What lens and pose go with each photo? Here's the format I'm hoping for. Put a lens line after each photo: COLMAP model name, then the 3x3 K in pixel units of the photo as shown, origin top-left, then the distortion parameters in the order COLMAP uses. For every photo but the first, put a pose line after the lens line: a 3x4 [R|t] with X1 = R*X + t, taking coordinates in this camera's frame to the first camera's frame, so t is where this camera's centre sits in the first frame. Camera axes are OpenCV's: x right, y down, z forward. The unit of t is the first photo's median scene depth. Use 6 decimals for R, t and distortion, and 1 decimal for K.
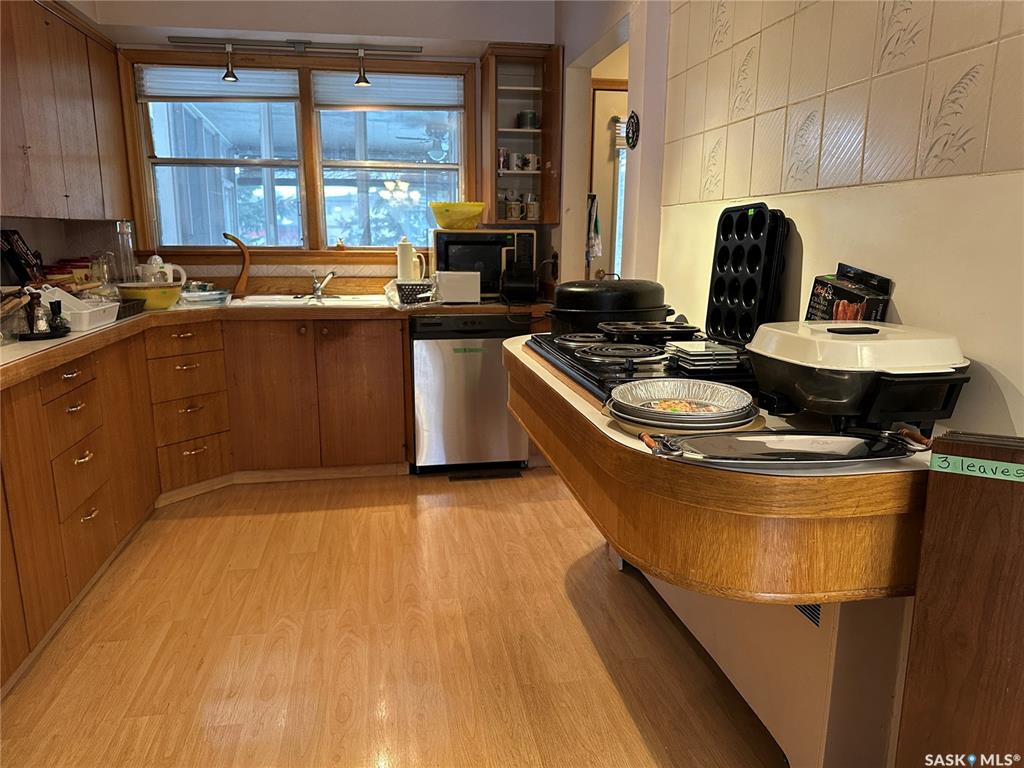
lens RADIAL K [[718.6, 0, 510.5], [0, 718.6, 392.4], [0, 0, 1]] dist [0.080480, -0.103442]
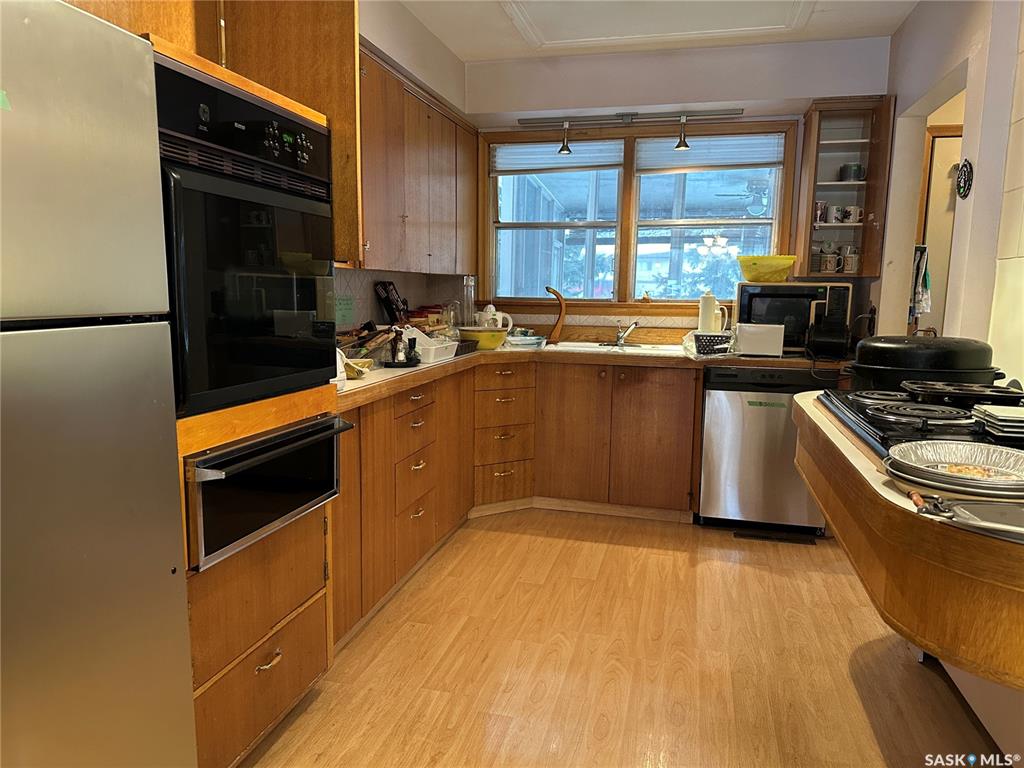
lens RADIAL K [[718.6, 0, 521.4], [0, 718.6, 390.9], [0, 0, 1]] dist [0.080480, -0.103442]
pose [[0.915723, 0.068581, -0.395913, 0.030562], [-0.098117, 0.993664, -0.054815, 0.010452], [0.389645, 0.089041, 0.916651, -0.036263]]
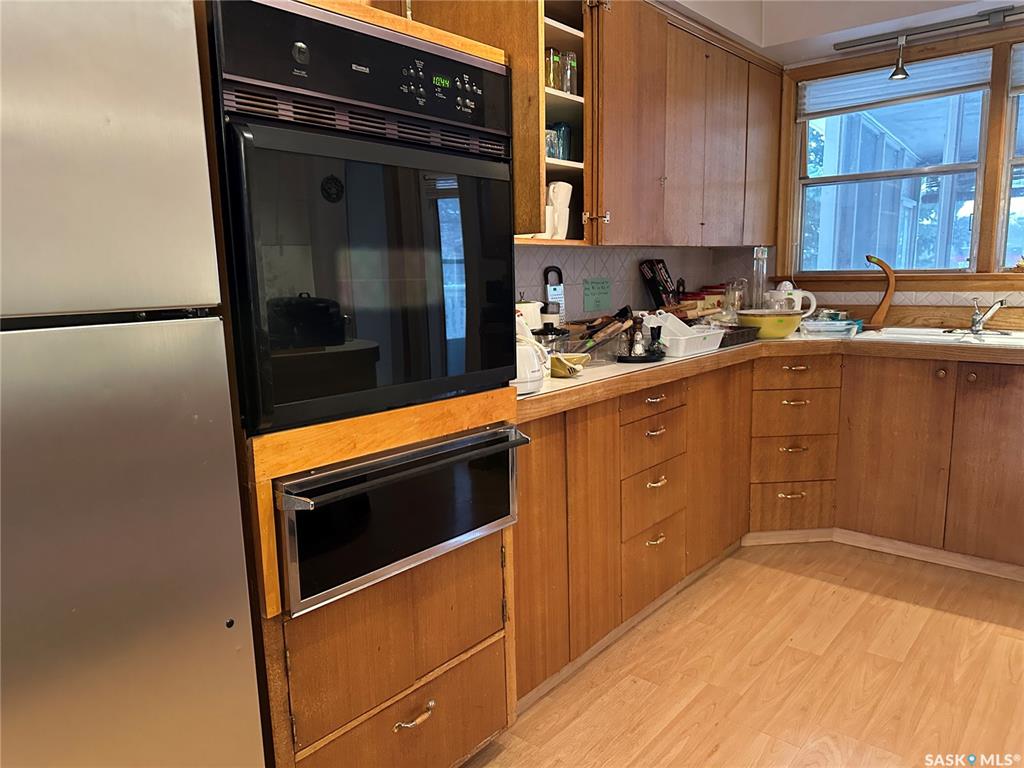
lens RADIAL K [[718.6, 0, 522.4], [0, 718.6, 392.9], [0, 0, 1]] dist [0.080480, -0.103442]
pose [[0.644249, 0.109291, -0.756967, 0.022924], [-0.137115, 0.990207, 0.026269, -0.024558], [0.752424, 0.086868, 0.652925, 0.150705]]
